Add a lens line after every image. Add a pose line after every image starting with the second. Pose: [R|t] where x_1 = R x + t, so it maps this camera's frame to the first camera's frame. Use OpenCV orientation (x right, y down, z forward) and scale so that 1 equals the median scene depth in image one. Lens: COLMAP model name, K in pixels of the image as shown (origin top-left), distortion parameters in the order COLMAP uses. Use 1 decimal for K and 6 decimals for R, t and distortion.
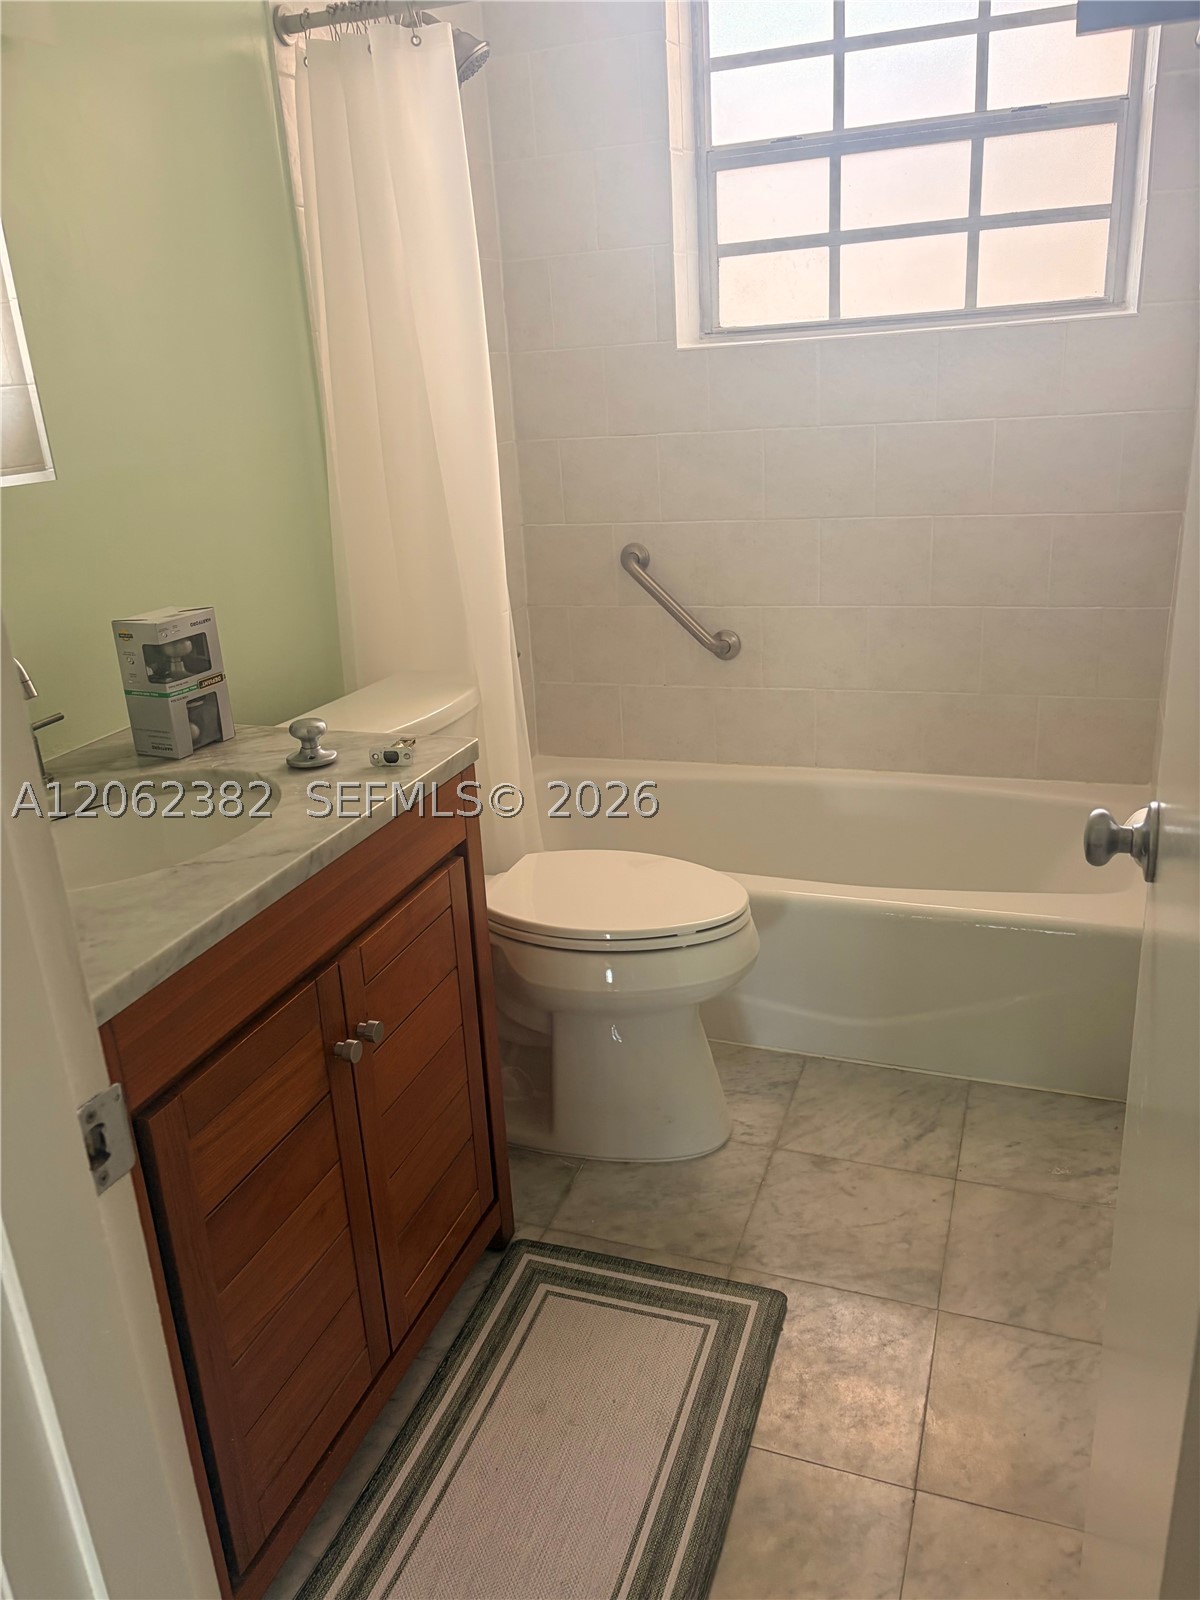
lens RADIAL K [[1218.8, 0, 600.0], [0, 1218.8, 800.0], [0, 0, 1]] dist [0.014570, 0.004395]
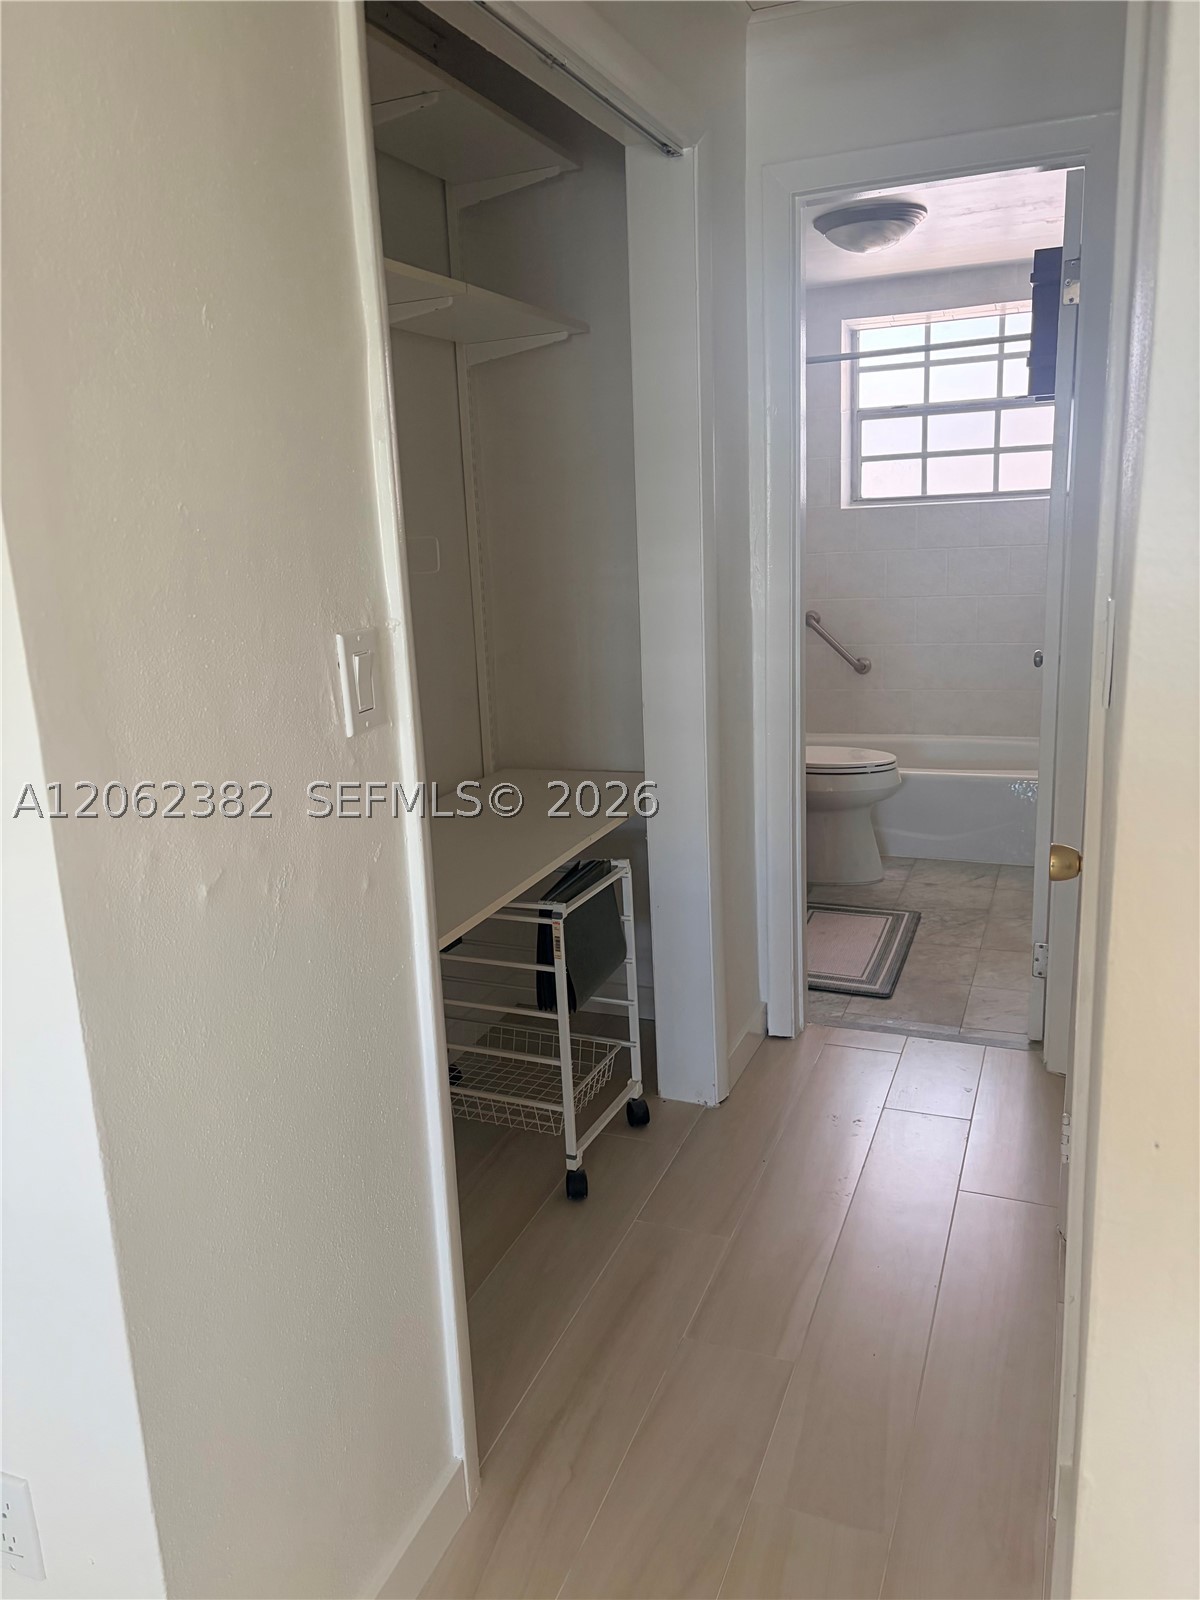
lens RADIAL K [[1218.8, 0, 600.0], [0, 1218.8, 800.0], [0, 0, 1]] dist [0.014570, 0.004395]
pose [[0.999547, 0.022321, -0.020179, -0.276014], [-0.024611, 0.992294, -0.121440, 0.337670], [0.017313, 0.121882, 0.992394, -0.880631]]
